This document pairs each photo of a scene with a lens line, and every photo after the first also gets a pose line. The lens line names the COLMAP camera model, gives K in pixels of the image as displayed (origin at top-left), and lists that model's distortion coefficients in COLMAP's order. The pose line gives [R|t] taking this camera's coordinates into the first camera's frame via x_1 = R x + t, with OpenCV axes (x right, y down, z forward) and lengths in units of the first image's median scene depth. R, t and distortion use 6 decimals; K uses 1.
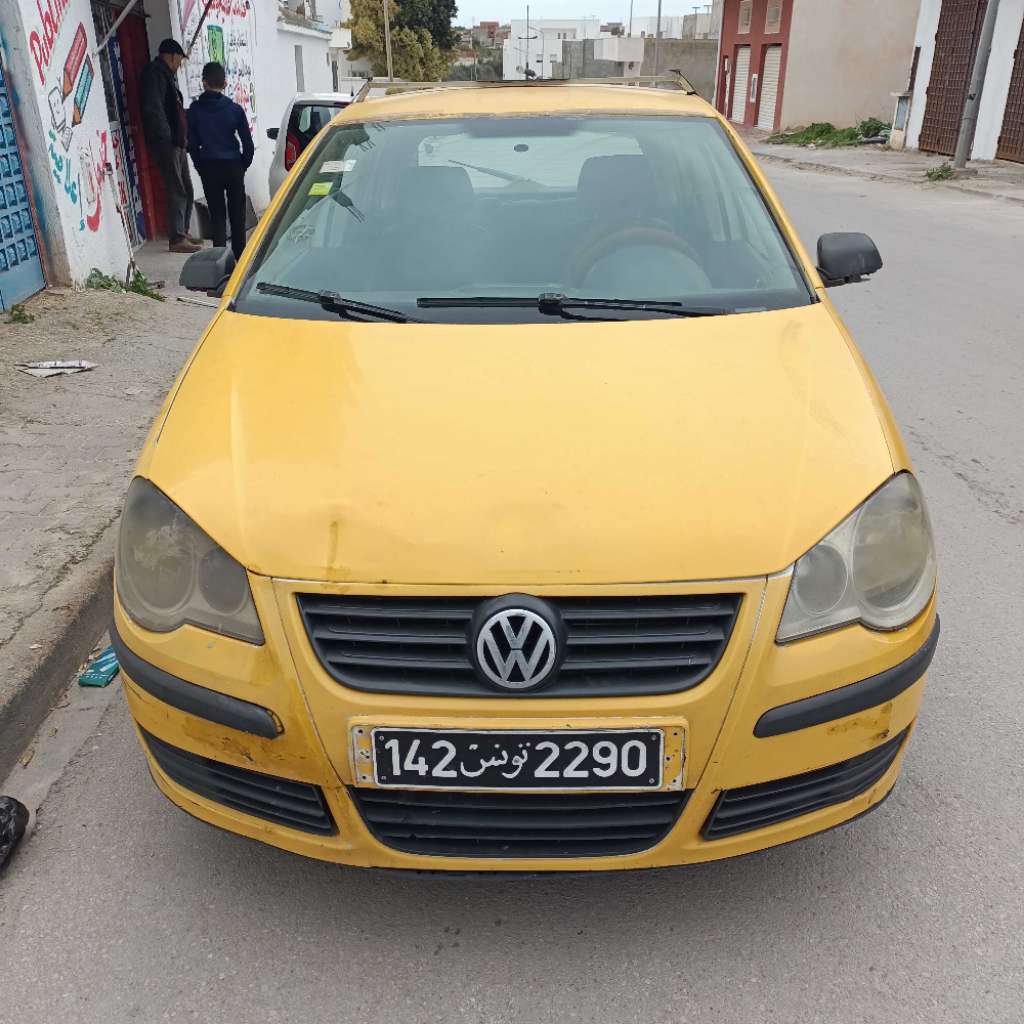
lens RADIAL K [[1003.1, 0, 512.0], [0, 1003.1, 512.0], [0, 0, 1]] dist [0.033609, -0.024657]
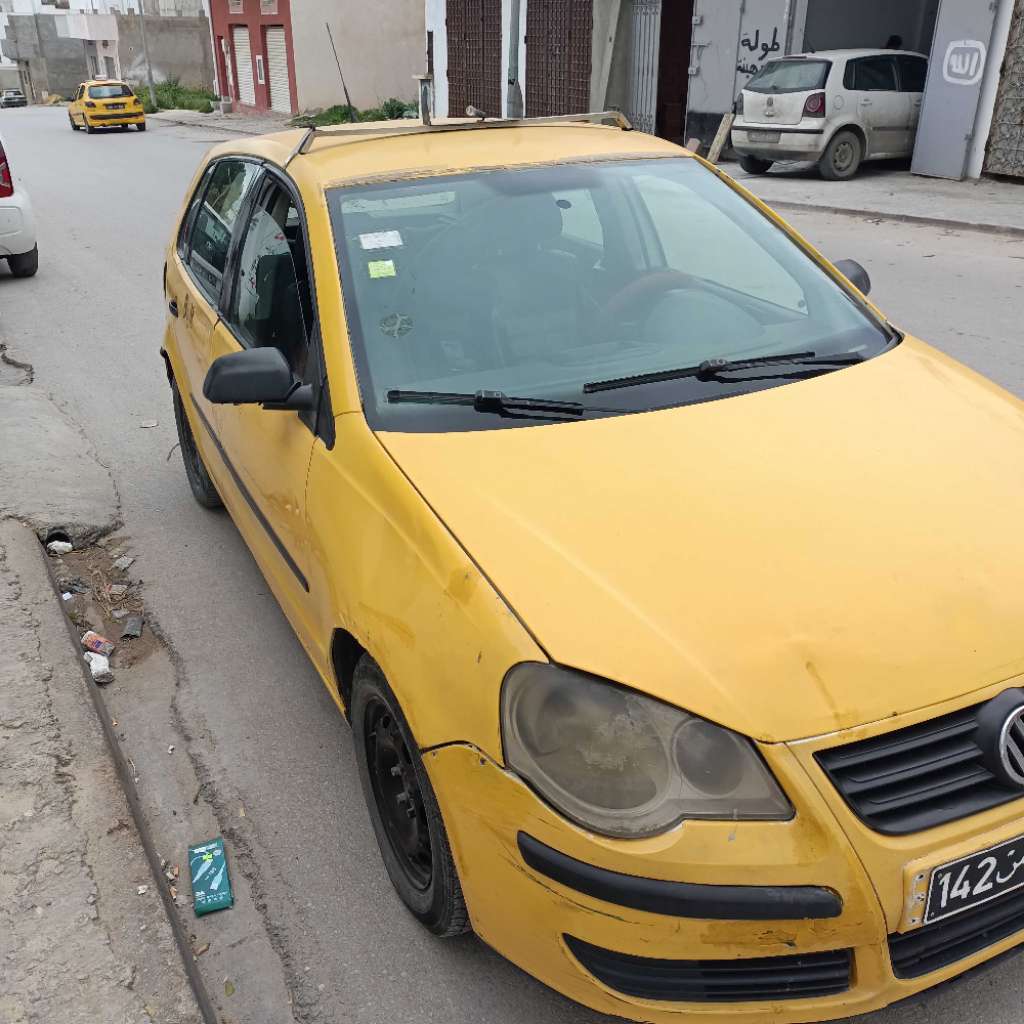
lens RADIAL K [[1003.1, 0, 512.0], [0, 1003.1, 512.0], [0, 0, 1]] dist [0.033609, -0.024657]
pose [[0.893846, -0.195703, 0.403410, -0.544698], [0.188304, 0.980375, 0.058370, -0.164248], [-0.406916, 0.023790, 0.913156, 0.191248]]
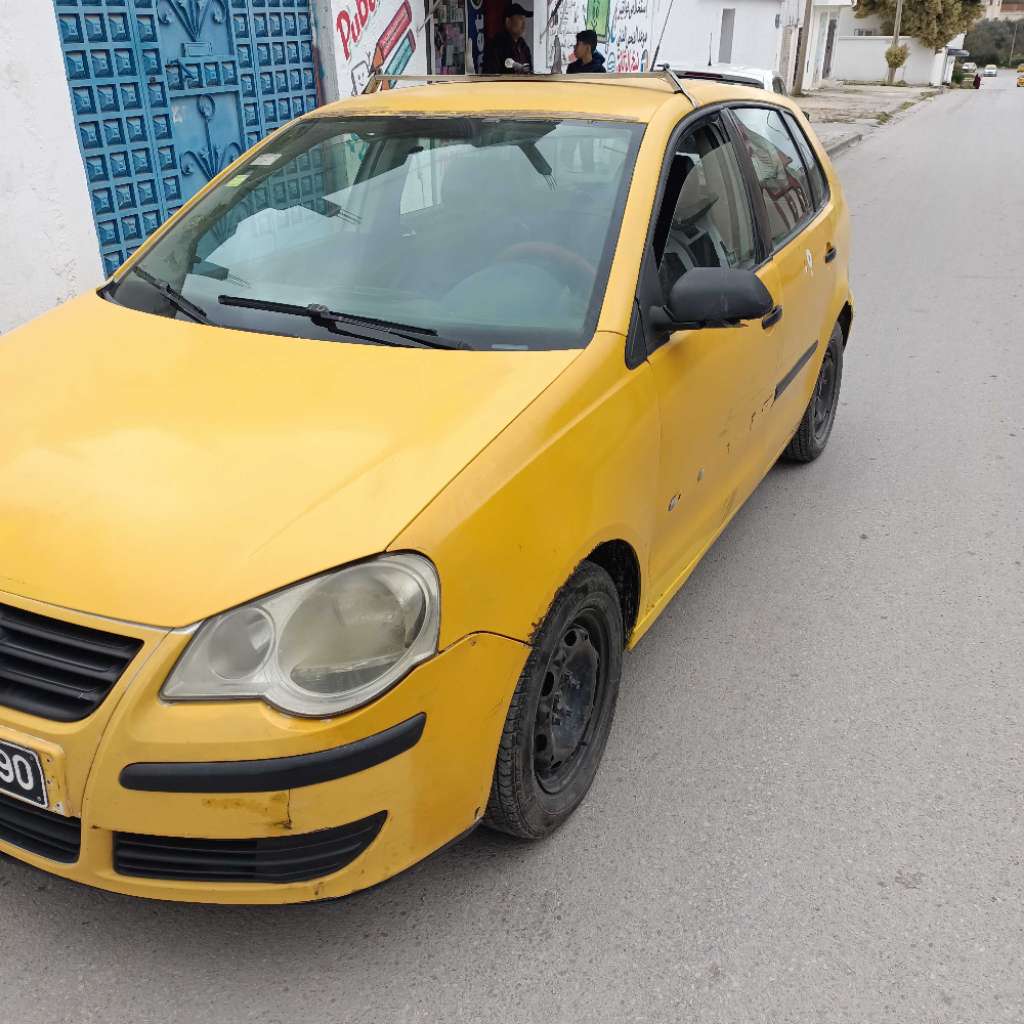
lens RADIAL K [[1029.0, 0, 512.0], [0, 1029.0, 512.0], [0, 0, 1]] dist [0.010992, -0.006136]
pose [[0.903206, 0.179853, -0.389708, 0.628278], [-0.169767, 0.983626, 0.060489, -0.111662], [0.394206, 0.011526, 0.918950, 0.149001]]
